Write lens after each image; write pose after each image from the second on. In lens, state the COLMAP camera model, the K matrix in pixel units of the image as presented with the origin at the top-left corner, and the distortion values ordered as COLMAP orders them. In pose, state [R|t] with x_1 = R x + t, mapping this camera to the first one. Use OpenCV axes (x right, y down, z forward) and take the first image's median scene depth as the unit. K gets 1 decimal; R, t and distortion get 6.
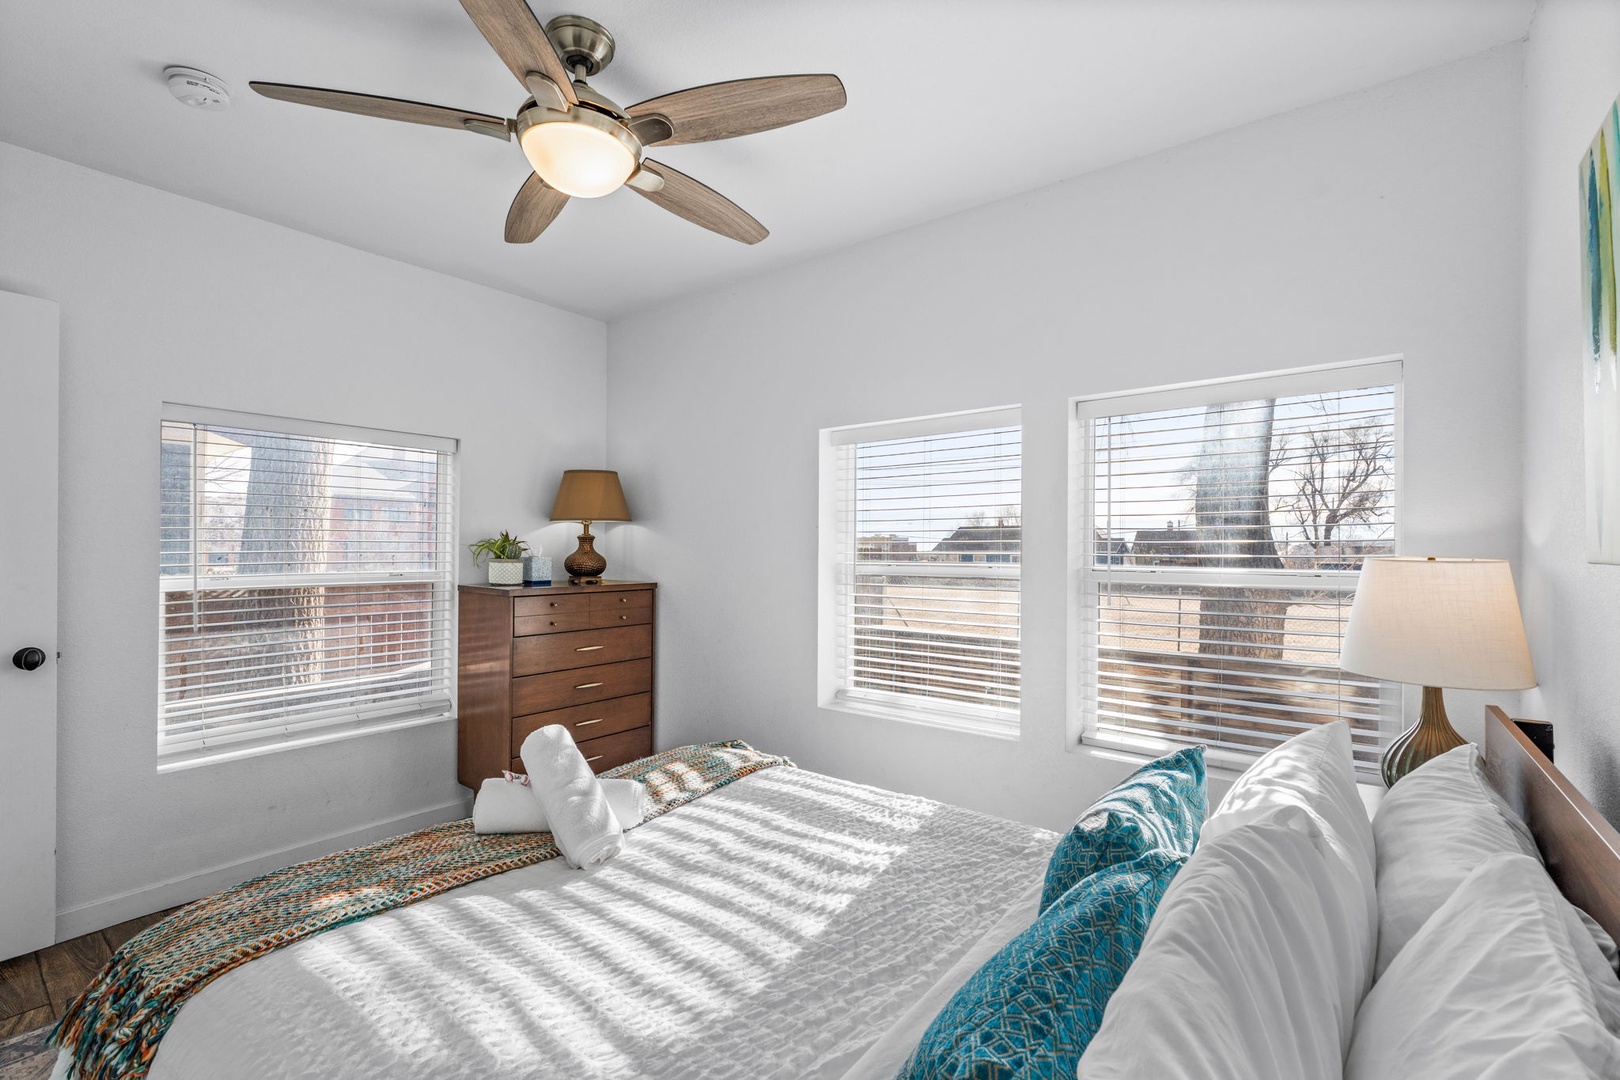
lens RADIAL K [[716.7, 0, 814.3], [0, 716.7, 534.1], [0, 0, 1]] dist [-0.002133, 0.000089]
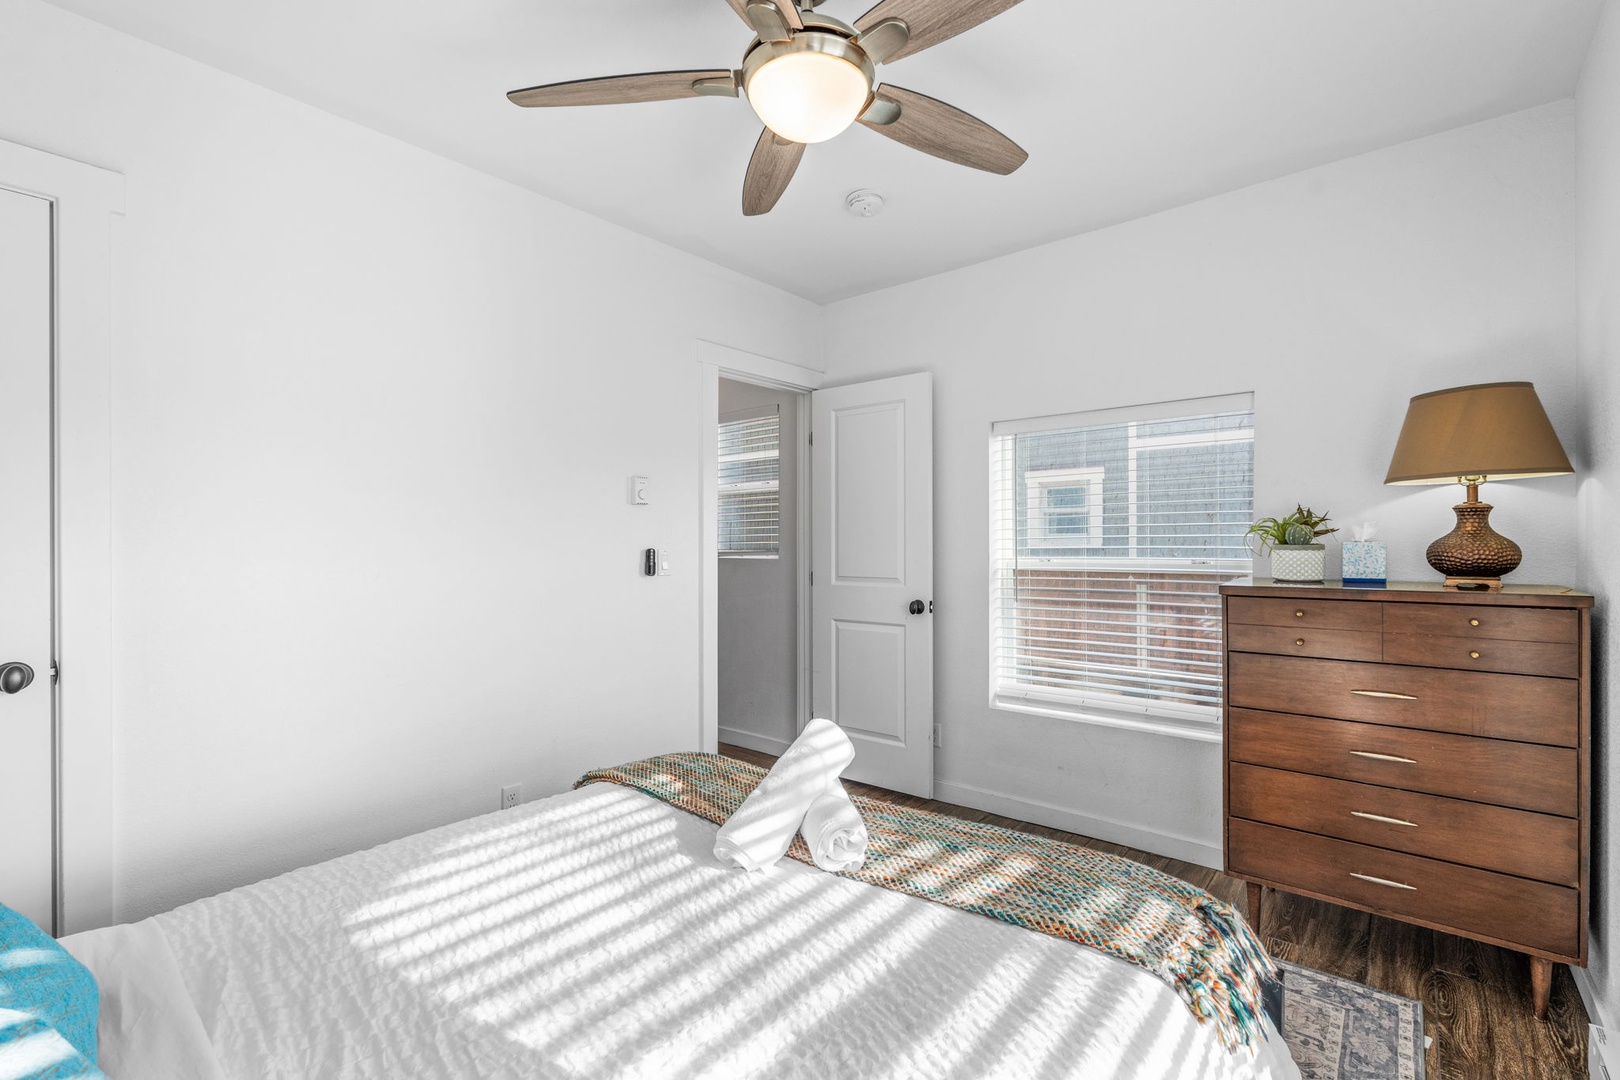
lens RADIAL K [[716.7, 0, 814.3], [0, 716.7, 534.1], [0, 0, 1]] dist [-0.002133, 0.000089]
pose [[-0.039344, -0.015222, -0.999110, 0.439618], [0.020017, 0.999671, -0.016019, 0.039918], [0.999025, -0.020629, -0.039026, 0.827392]]
